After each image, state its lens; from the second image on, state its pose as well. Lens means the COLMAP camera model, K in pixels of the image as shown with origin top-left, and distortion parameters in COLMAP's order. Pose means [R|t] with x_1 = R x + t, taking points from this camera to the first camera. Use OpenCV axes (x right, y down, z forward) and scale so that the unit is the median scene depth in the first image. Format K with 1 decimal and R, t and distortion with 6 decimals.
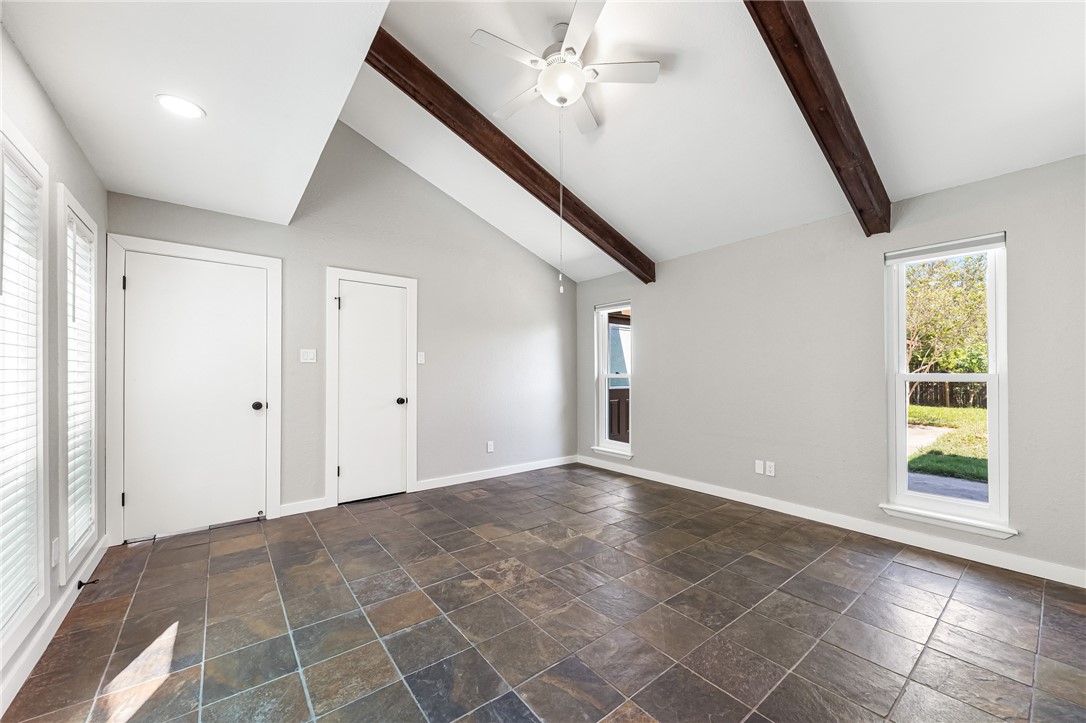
lens RADIAL K [[412.4, 0, 547.4], [0, 412.4, 370.0], [0, 0, 1]] dist [0.000503, 0.000012]
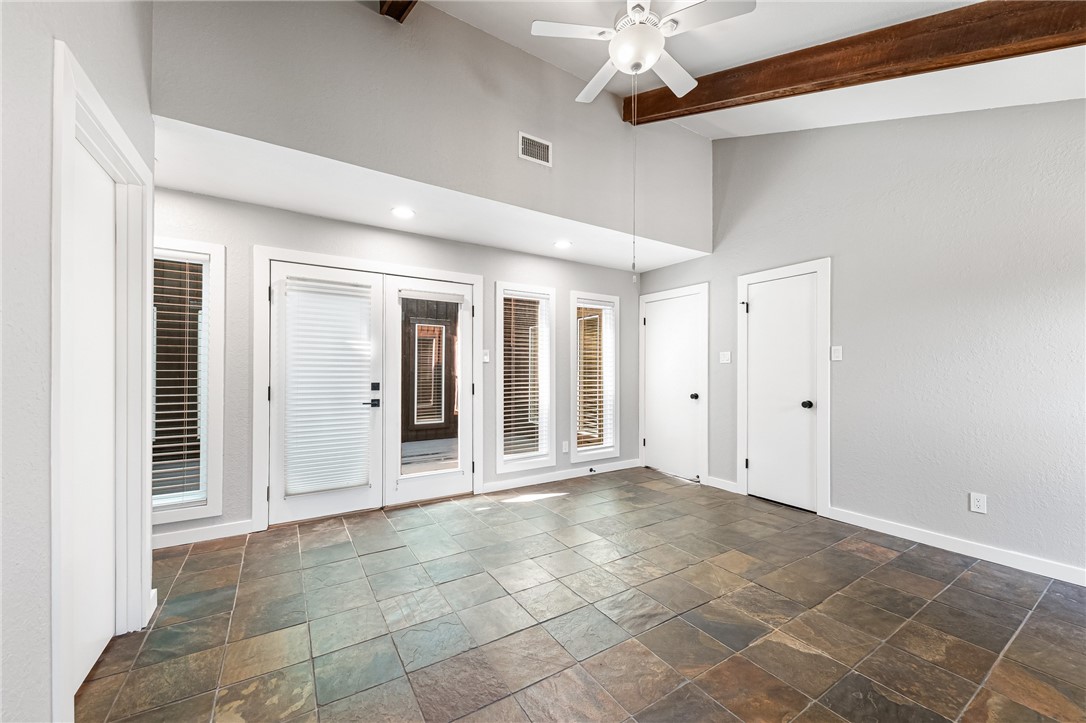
lens RADIAL K [[412.4, 0, 546.7], [0, 412.4, 366.1], [0, 0, 1]] dist [0.000503, 0.000012]
pose [[-0.104838, -0.015527, -0.994368, 0.620872], [0.001493, 0.999875, -0.015770, 0.008367], [0.994488, -0.003137, -0.104802, 0.597422]]
